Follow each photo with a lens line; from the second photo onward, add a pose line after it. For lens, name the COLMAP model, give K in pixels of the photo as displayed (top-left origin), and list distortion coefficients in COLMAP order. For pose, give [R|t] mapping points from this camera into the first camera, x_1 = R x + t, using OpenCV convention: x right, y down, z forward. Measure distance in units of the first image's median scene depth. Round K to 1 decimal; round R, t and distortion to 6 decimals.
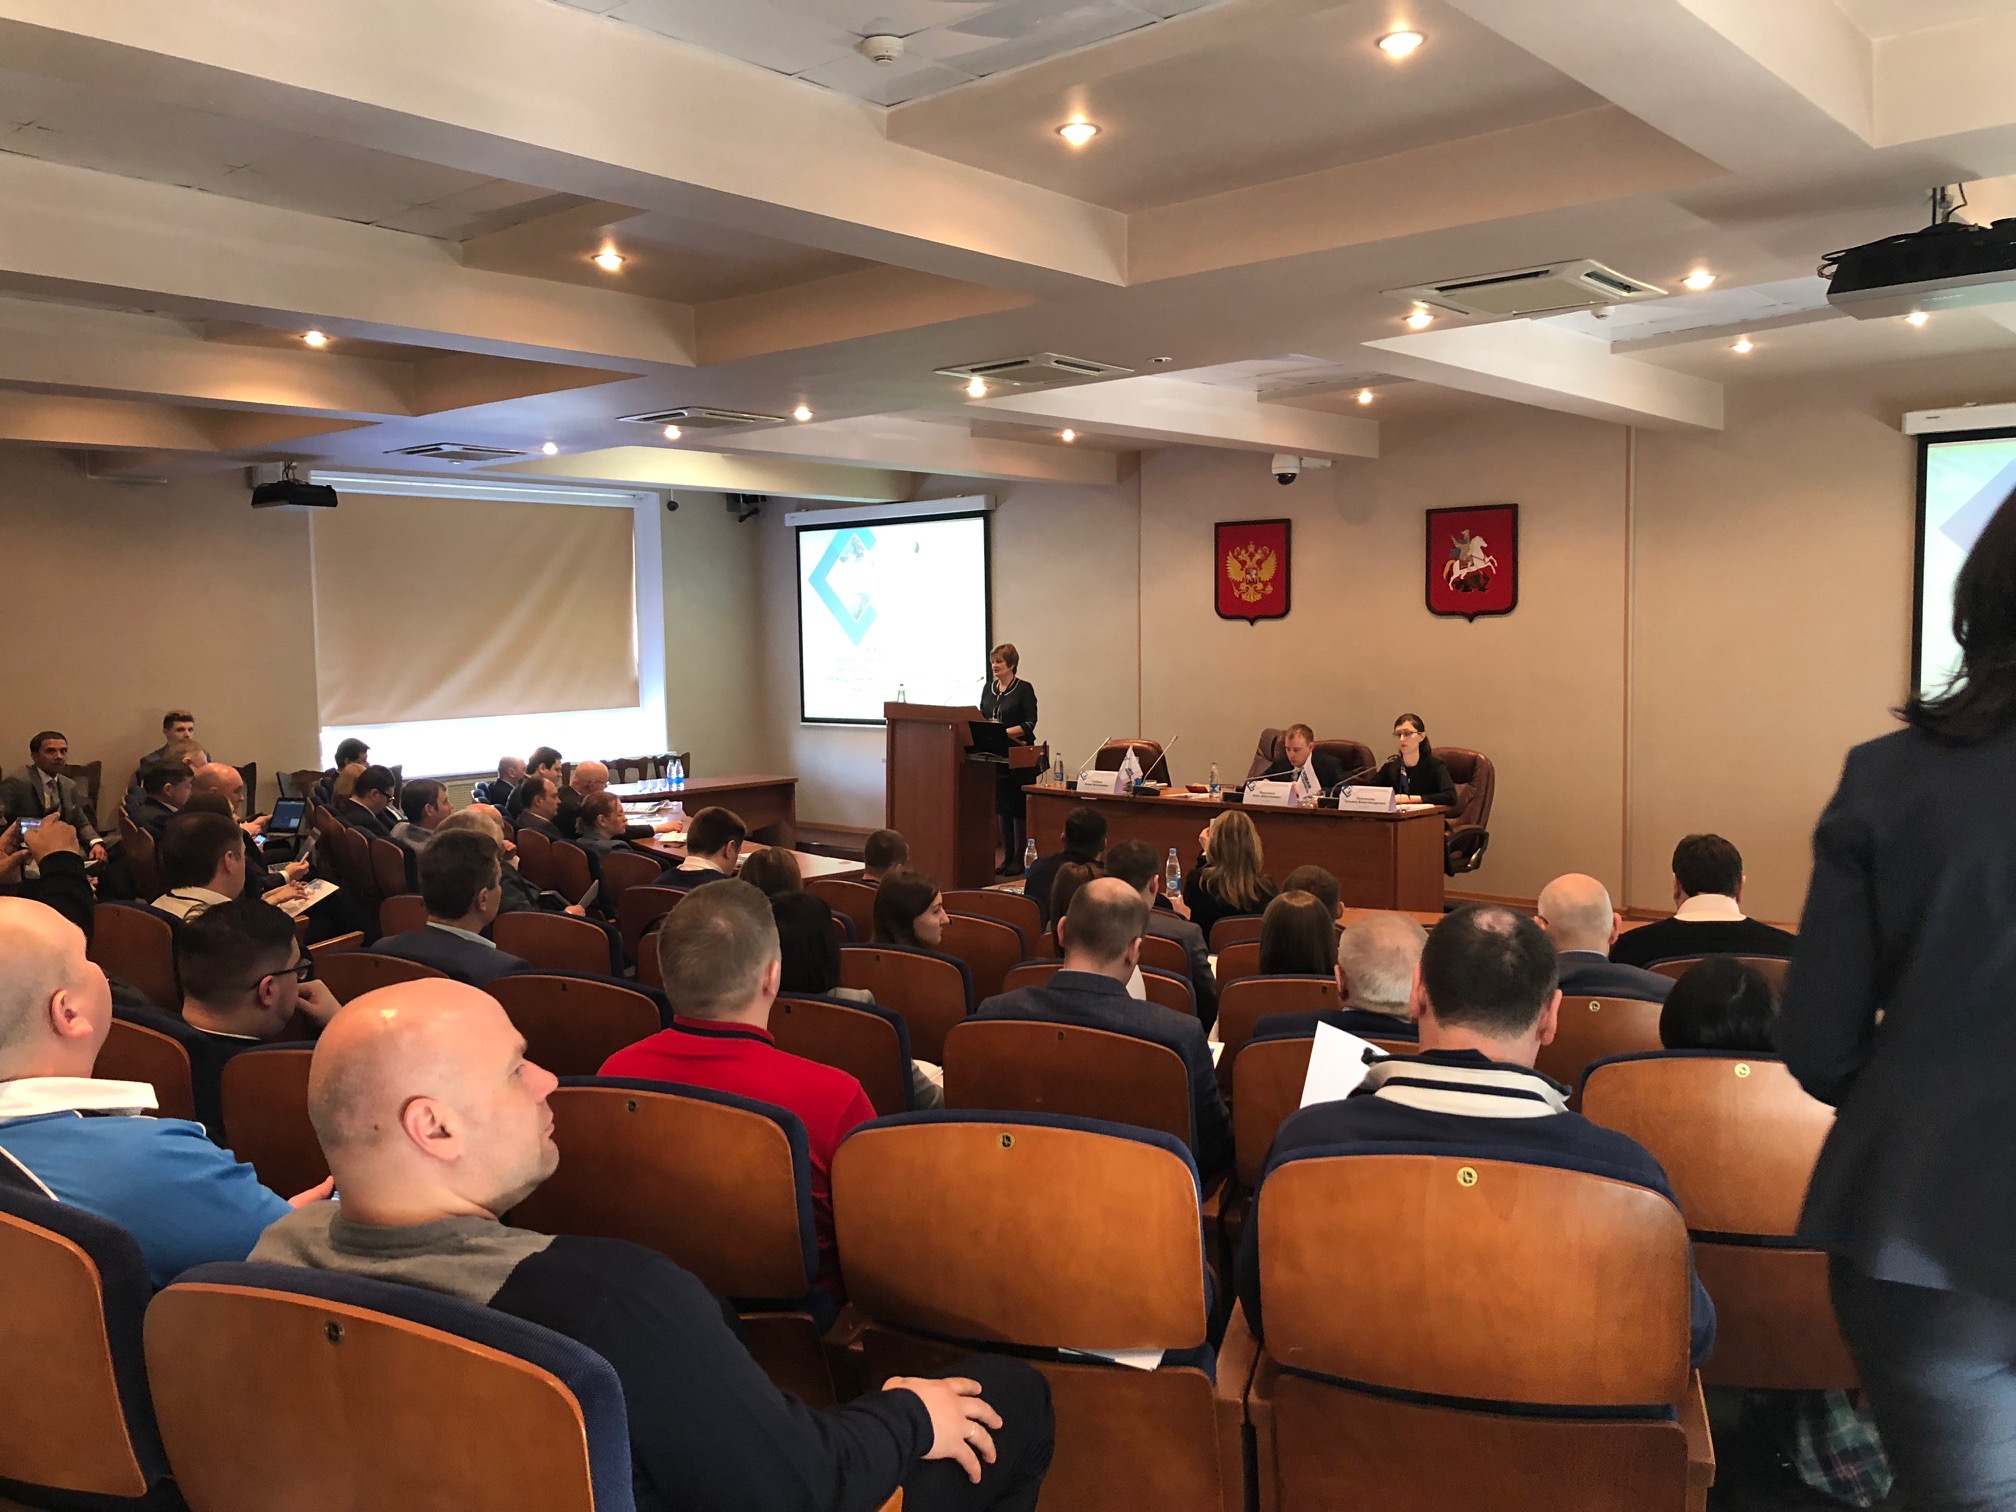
lens RADIAL K [[1655.1, 0, 1008.0], [0, 1655.1, 756.0], [0, 0, 1]] dist [0.088172, -0.146045]
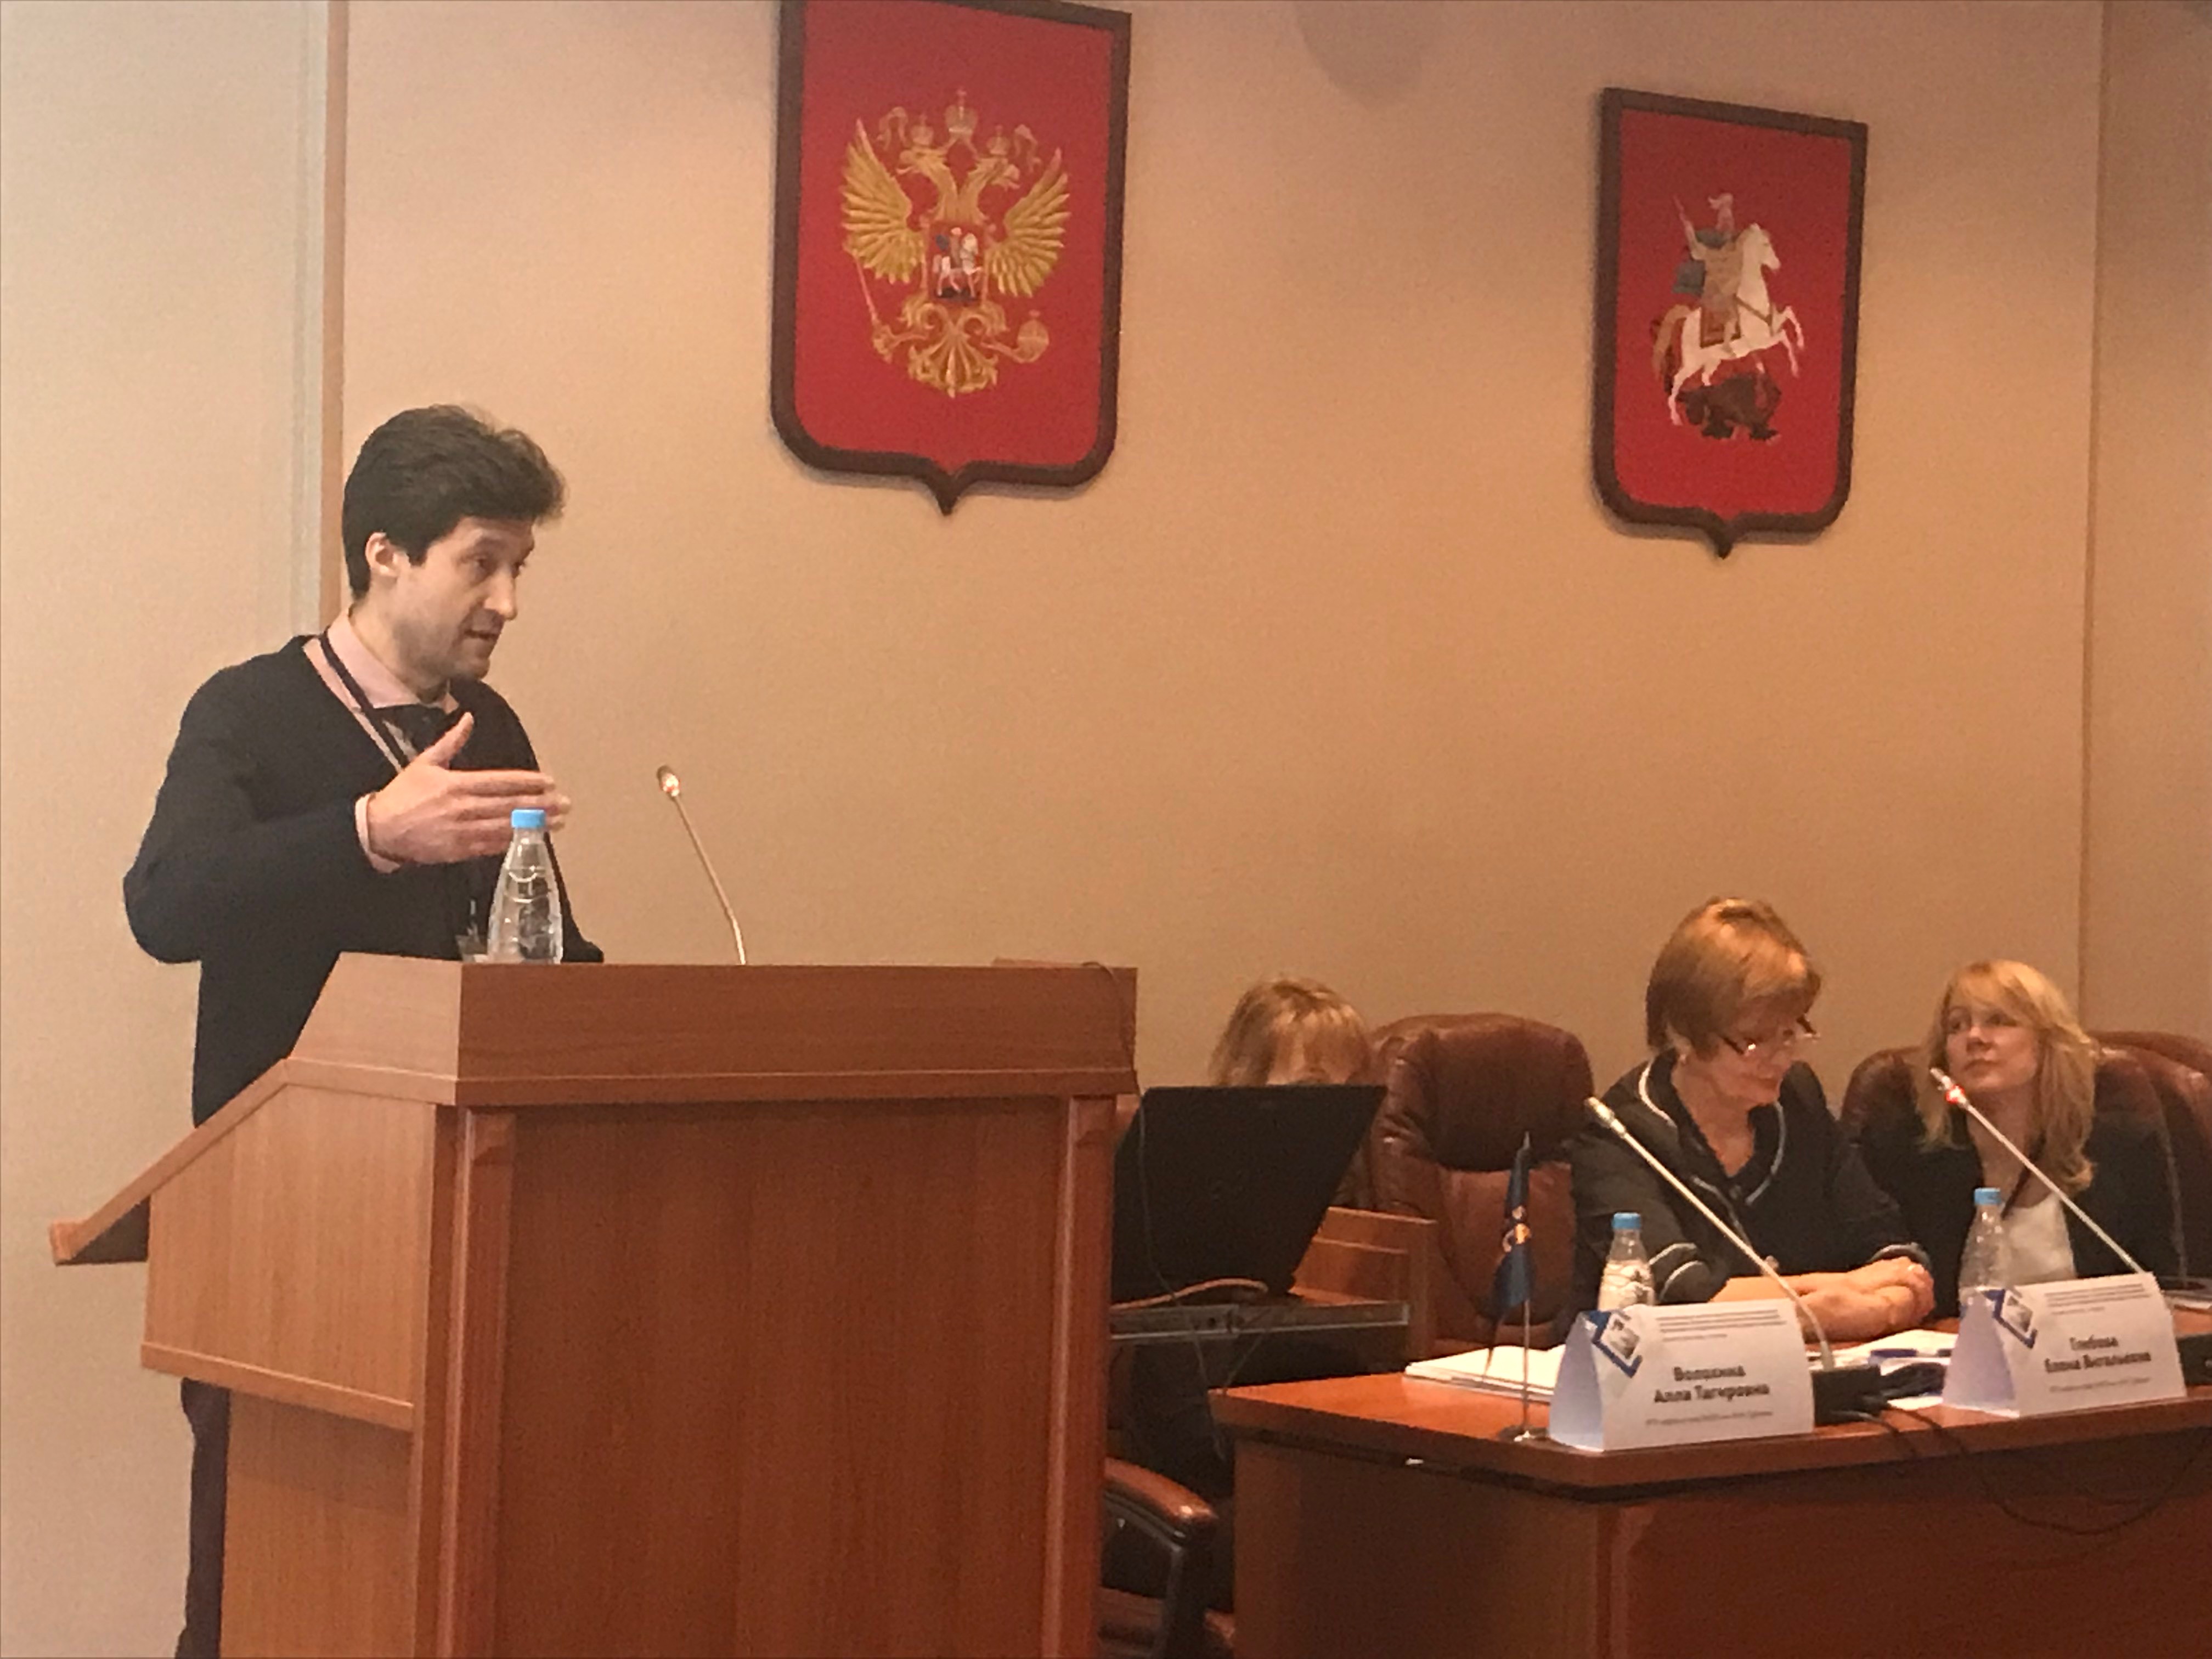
lens RADIAL K [[4508.4, 0, 1106.0], [0, 4508.4, 829.5], [0, 0, 1]] dist [0.201427, -0.815688]
pose [[0.118398, -0.010625, 0.992909, -0.411295], [0.054463, 0.998507, 0.004191, -0.043955], [-0.991471, 0.053581, 0.118800, 0.967903]]
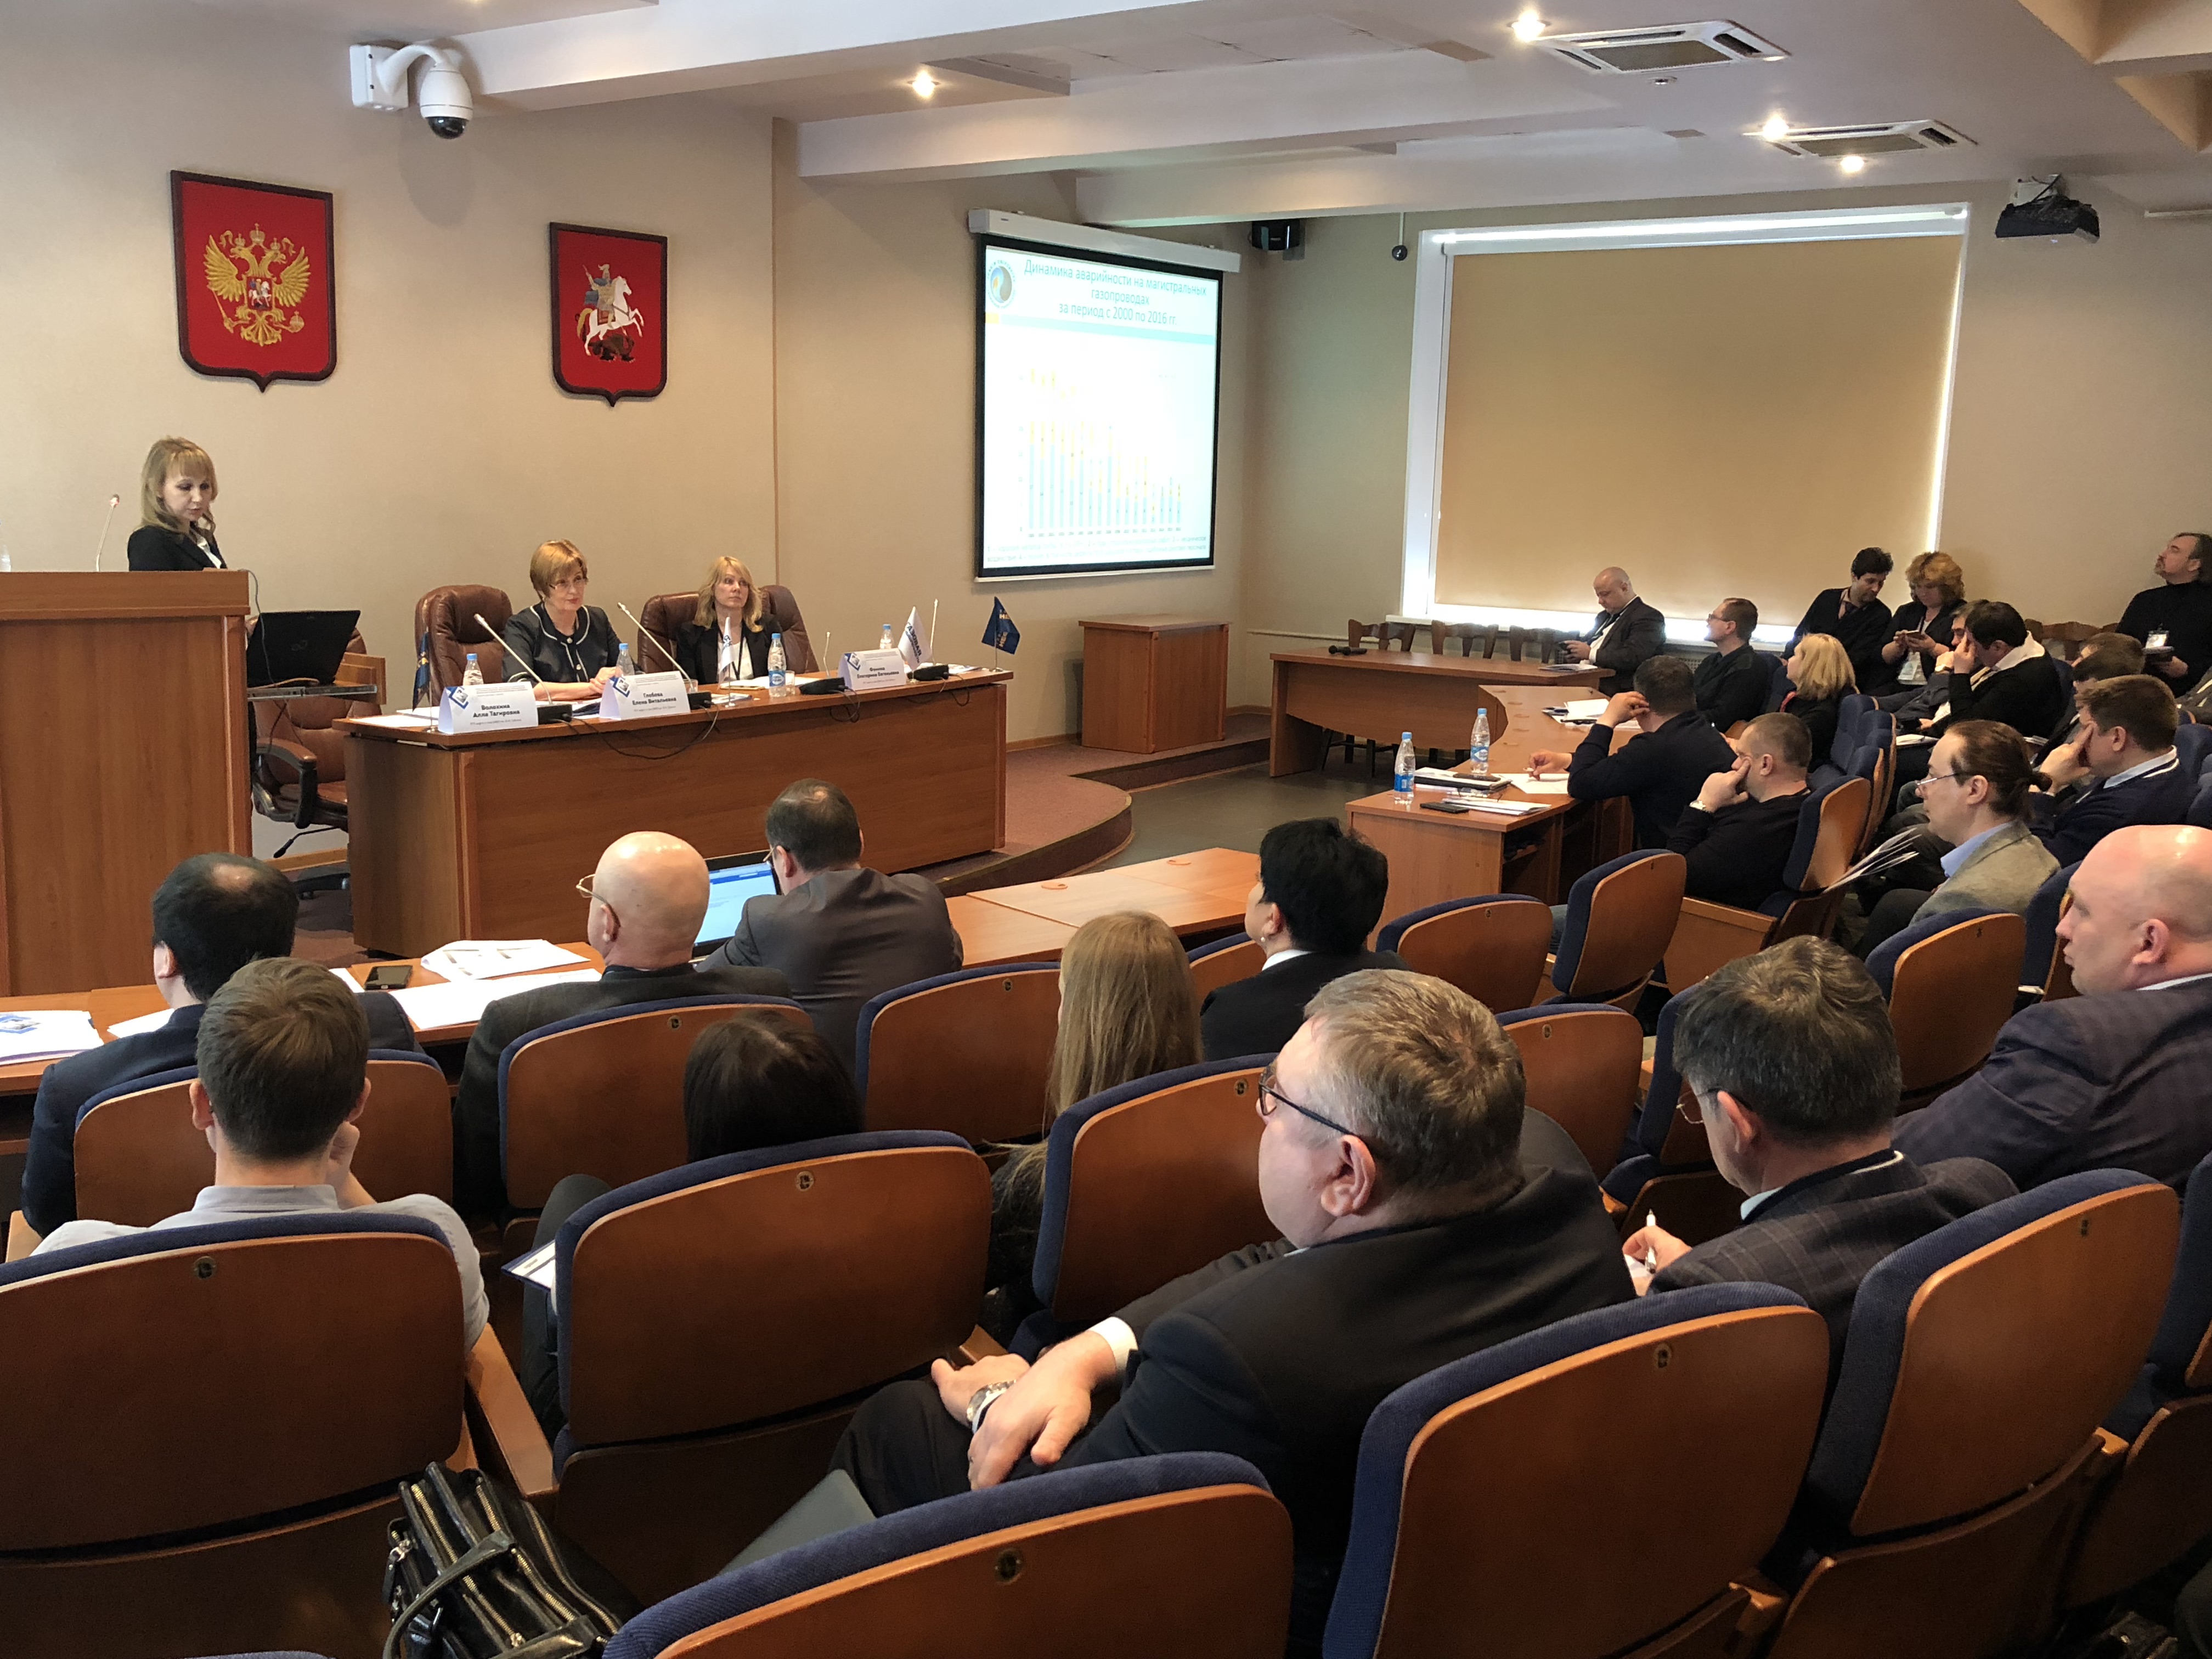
lens RADIAL K [[2054.7, 0, 1115.1], [0, 2054.7, 829.7], [0, 0, 1]] dist [0.018557, -0.002471]
pose [[-0.118492, -0.169278, 0.978420, -0.564121], [0.053043, 0.982875, 0.176472, -0.046200], [-0.991537, 0.072809, -0.107484, 0.859877]]
